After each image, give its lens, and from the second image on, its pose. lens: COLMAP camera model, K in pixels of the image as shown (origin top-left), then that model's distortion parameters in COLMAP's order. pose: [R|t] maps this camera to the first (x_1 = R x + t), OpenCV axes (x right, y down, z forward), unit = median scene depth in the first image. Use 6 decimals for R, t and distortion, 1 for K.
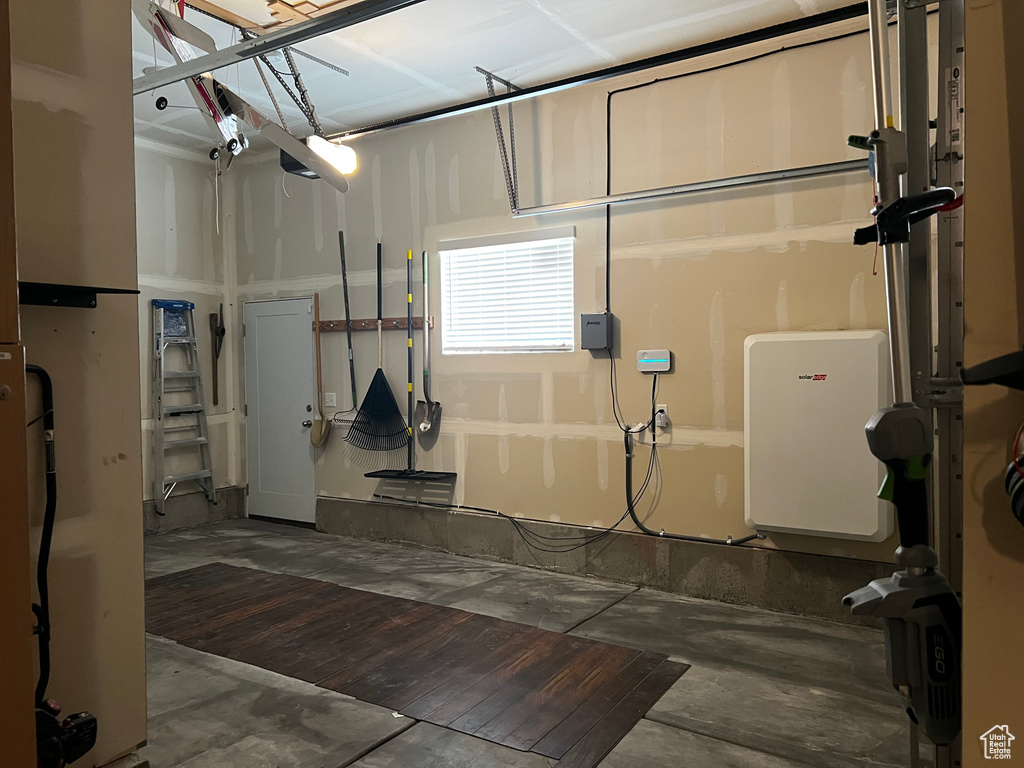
lens RADIAL K [[762.6, 0, 513.1], [0, 762.6, 381.0], [0, 0, 1]] dist [0.063530, -0.043448]
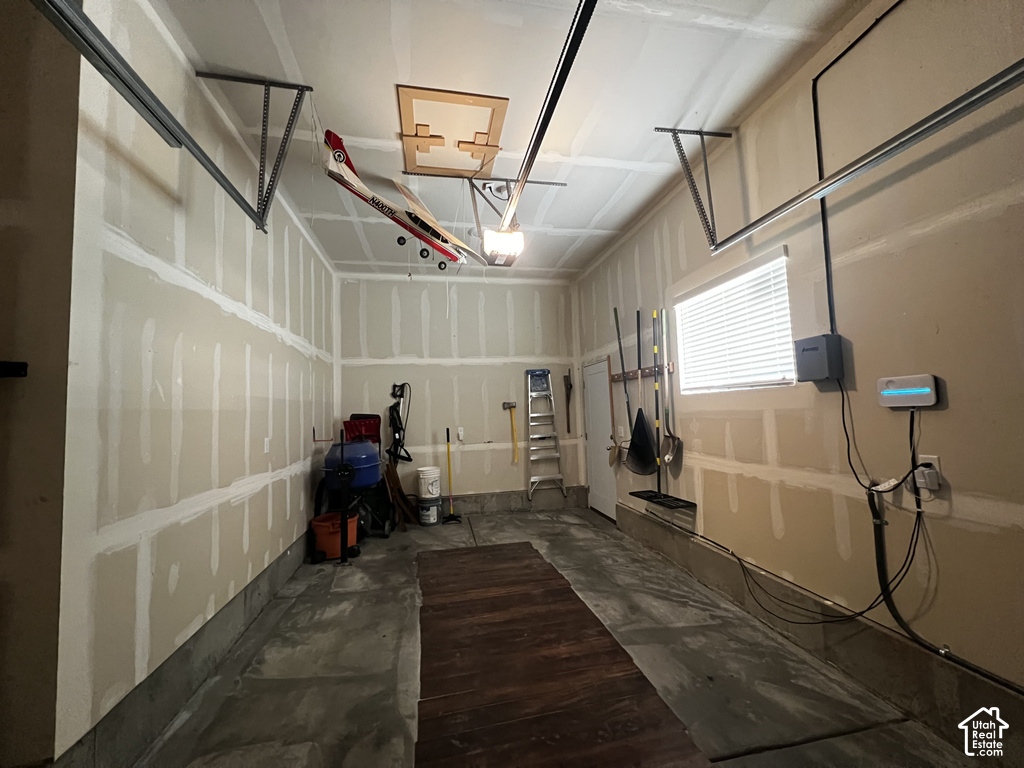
lens RADIAL K [[407.3, 0, 512.0], [0, 407.3, 386.0], [0, 0, 1]] dist [-0.000222, 0.000208]
pose [[0.695066, -0.060783, -0.716372, 0.187536], [0.013364, 0.997340, -0.071656, -0.009139], [0.718822, 0.040233, 0.694029, 0.446817]]
